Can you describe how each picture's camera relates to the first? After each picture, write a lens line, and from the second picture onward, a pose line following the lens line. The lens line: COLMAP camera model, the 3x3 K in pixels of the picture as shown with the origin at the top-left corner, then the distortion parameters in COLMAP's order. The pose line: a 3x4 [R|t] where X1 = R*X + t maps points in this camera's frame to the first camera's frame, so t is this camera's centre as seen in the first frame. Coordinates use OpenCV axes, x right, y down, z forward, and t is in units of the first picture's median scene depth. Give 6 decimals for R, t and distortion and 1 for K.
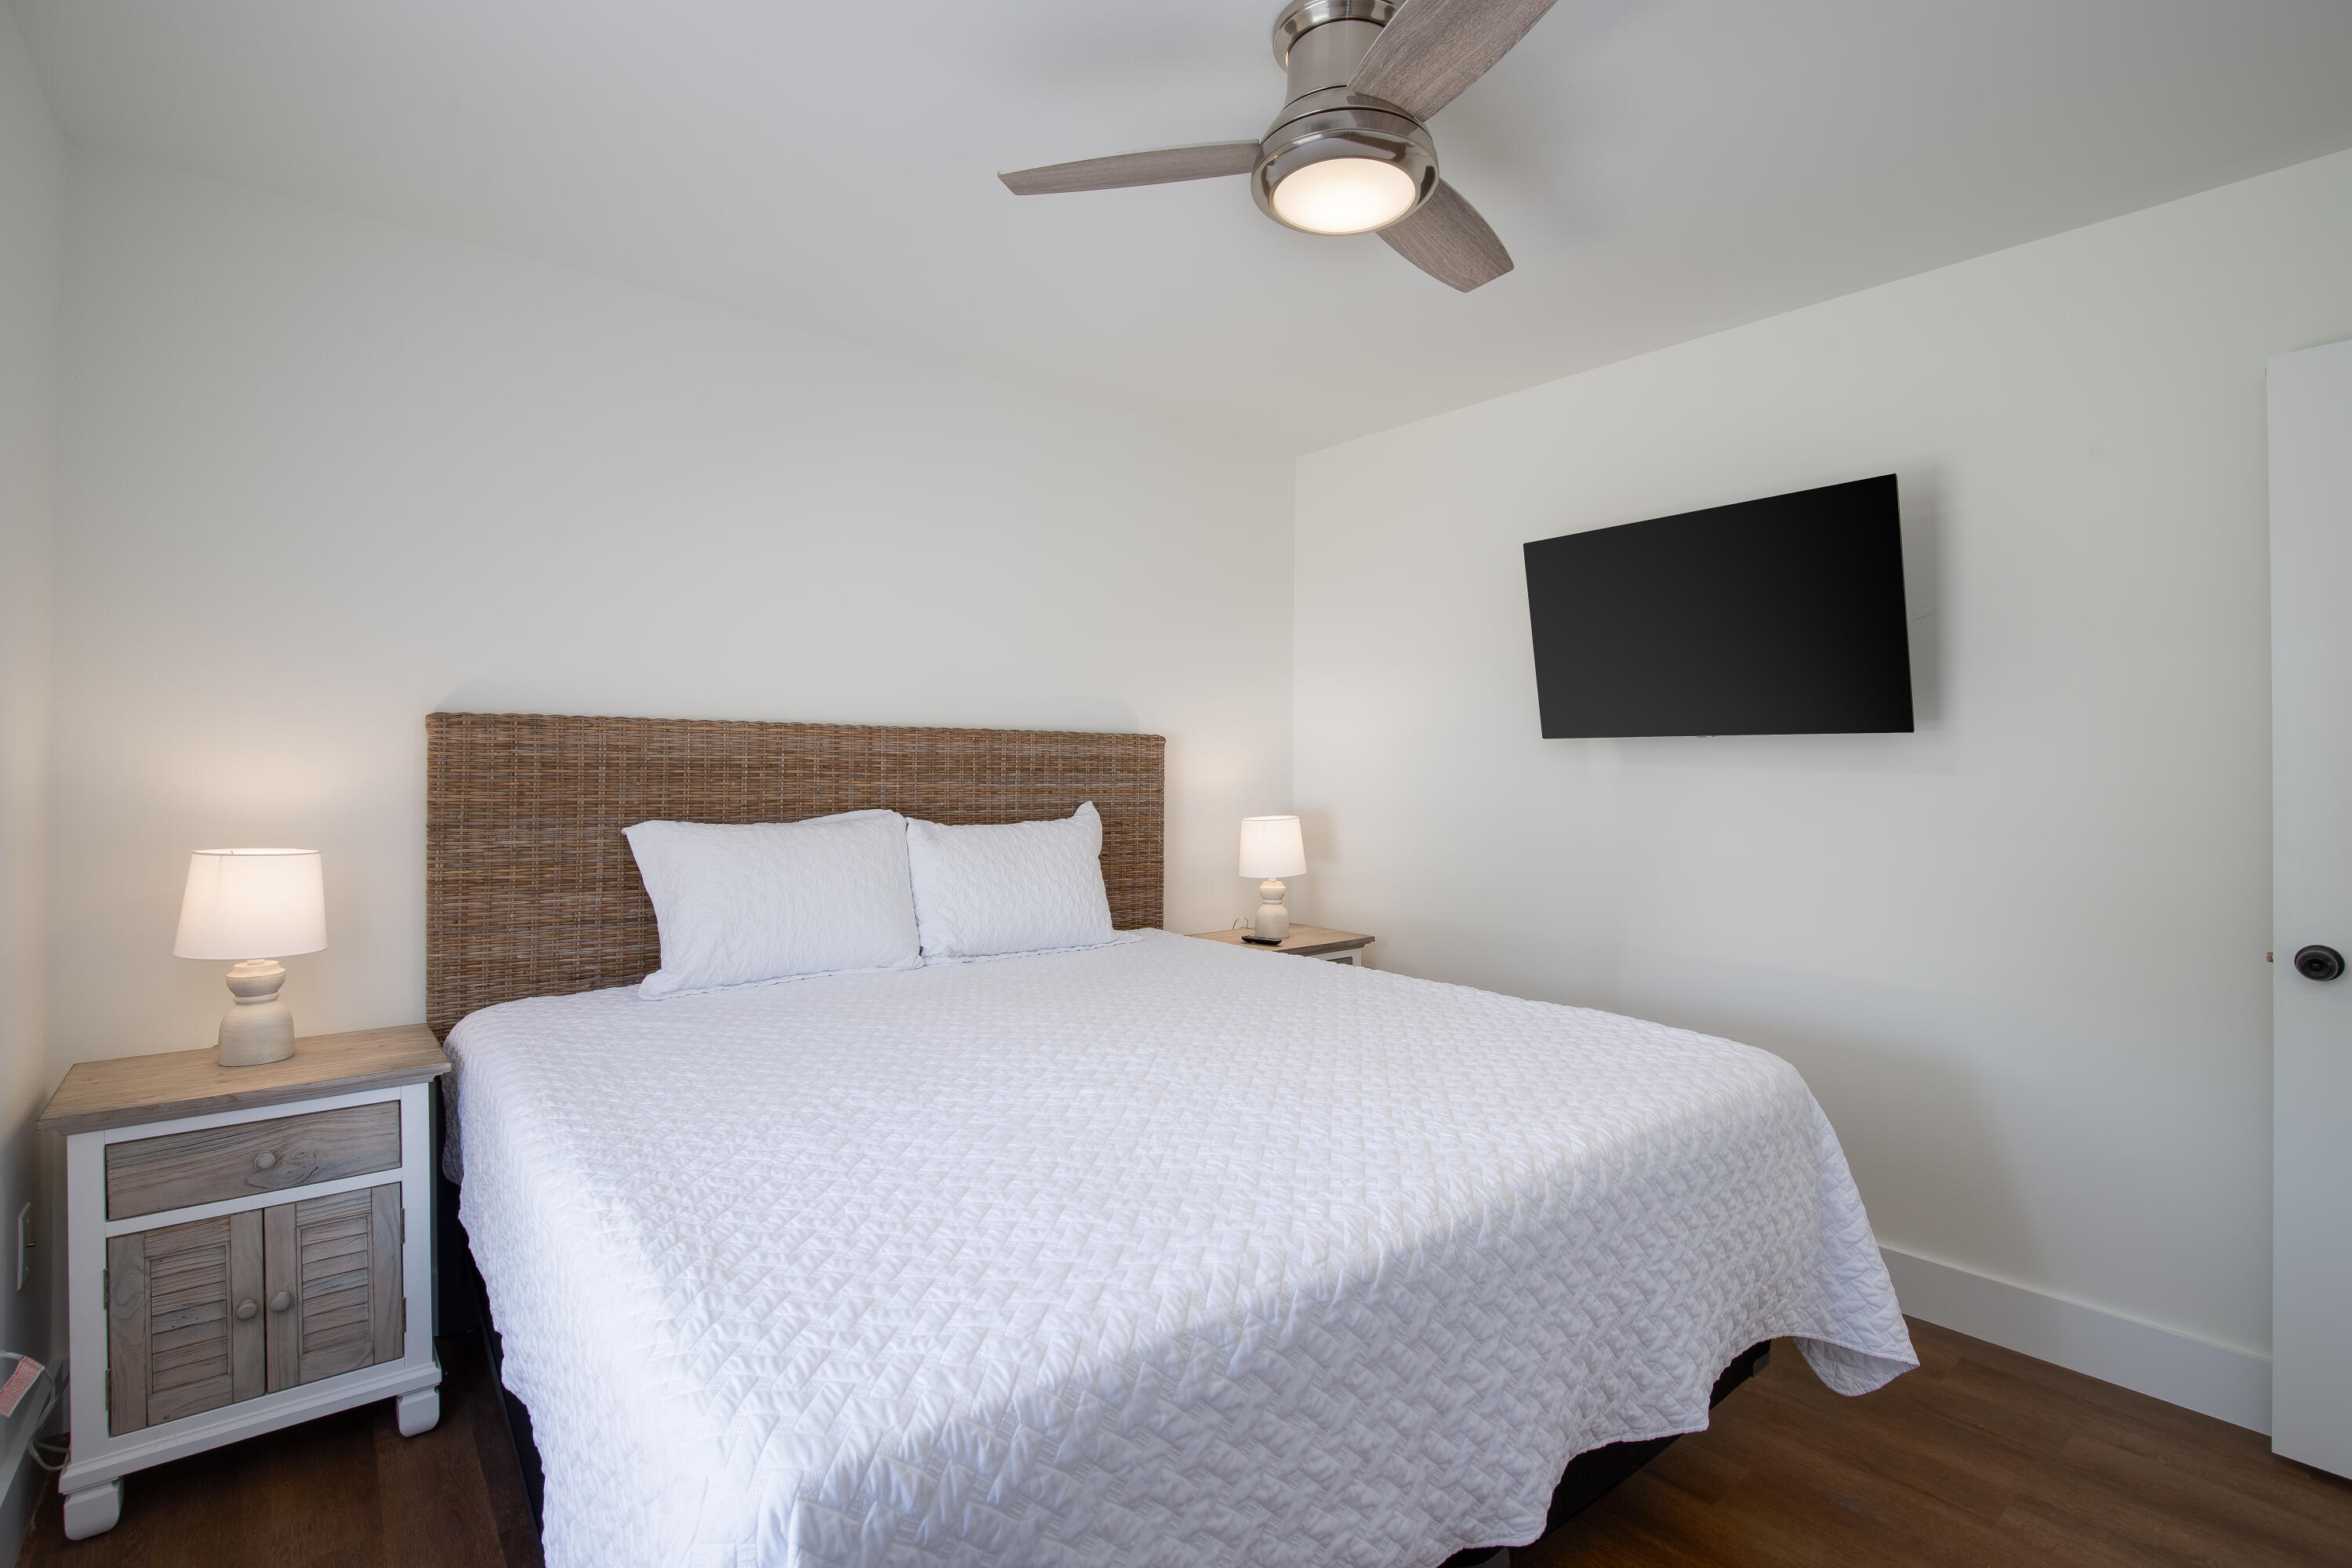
lens RADIAL K [[1093.6, 0, 1181.6], [0, 1093.6, 766.5], [0, 0, 1]] dist [-0.028379, 0.006714]
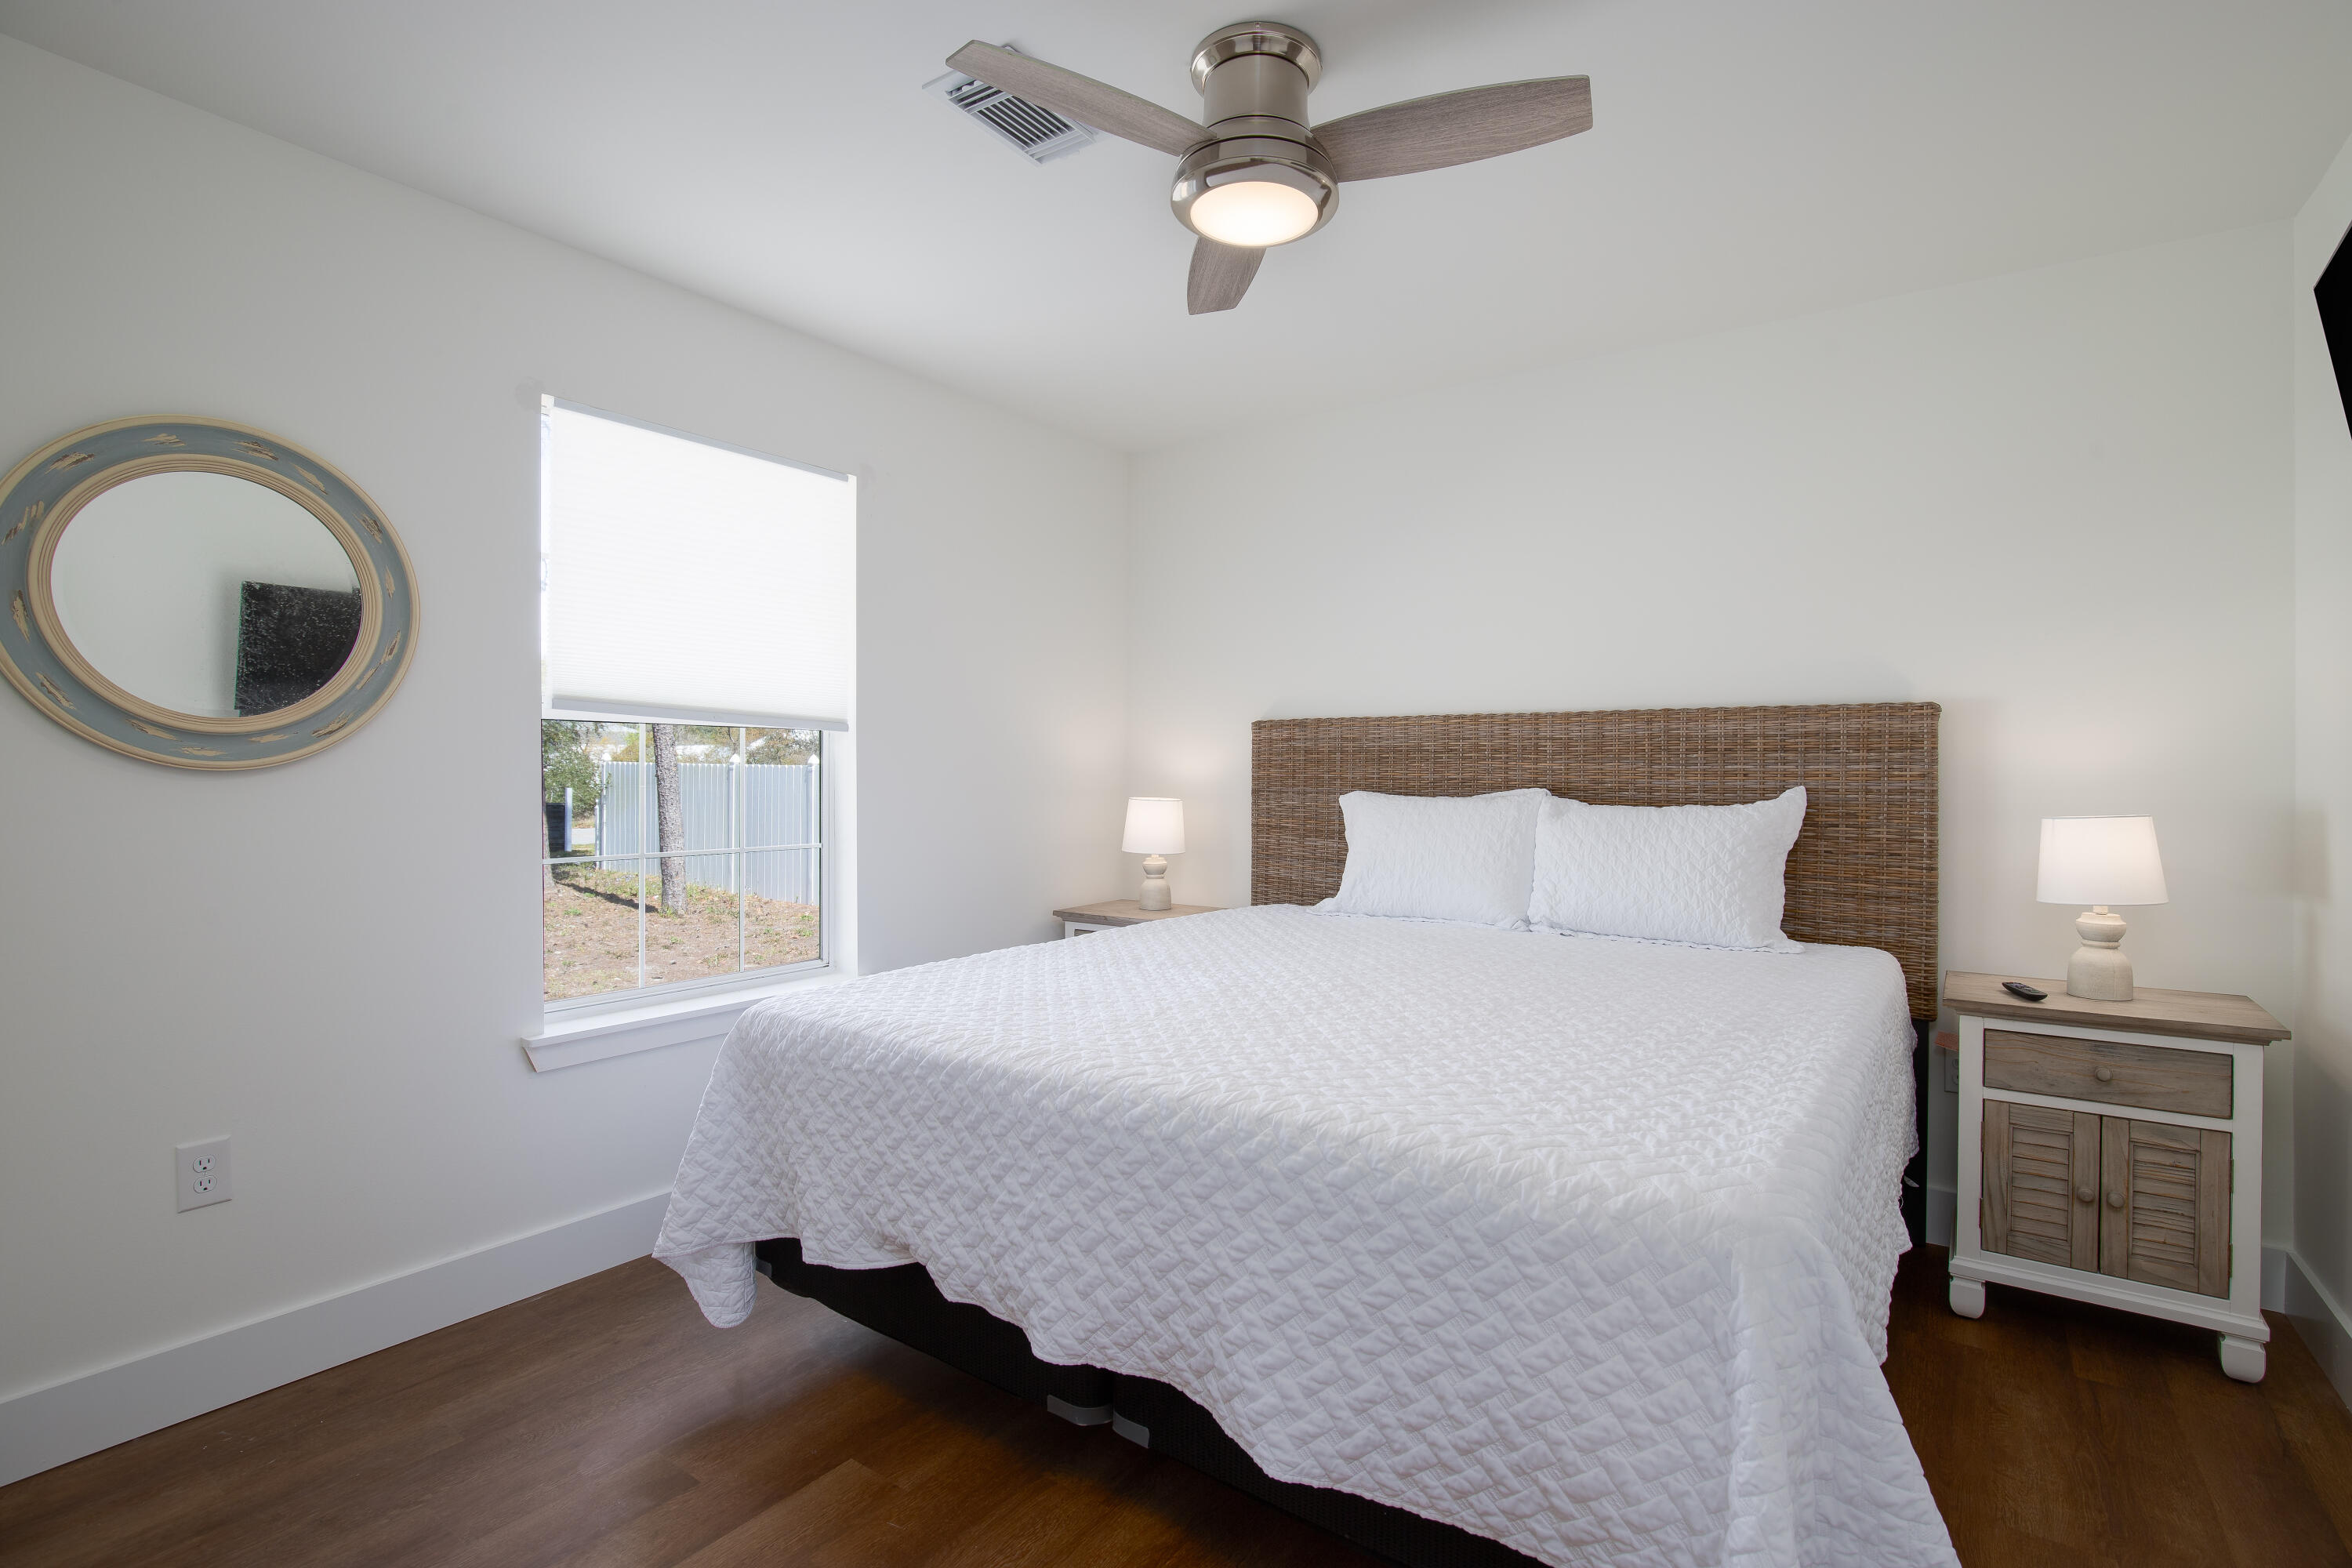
lens RADIAL K [[1060.8, 0, 1192.4], [0, 1060.8, 776.7], [0, 0, 1]] dist [-0.038145, 0.011302]
pose [[0.274157, -0.002313, -0.961682, 0.660520], [-0.000221, 0.999997, -0.002468, 0.030802], [0.961685, 0.000889, 0.274155, 0.379179]]
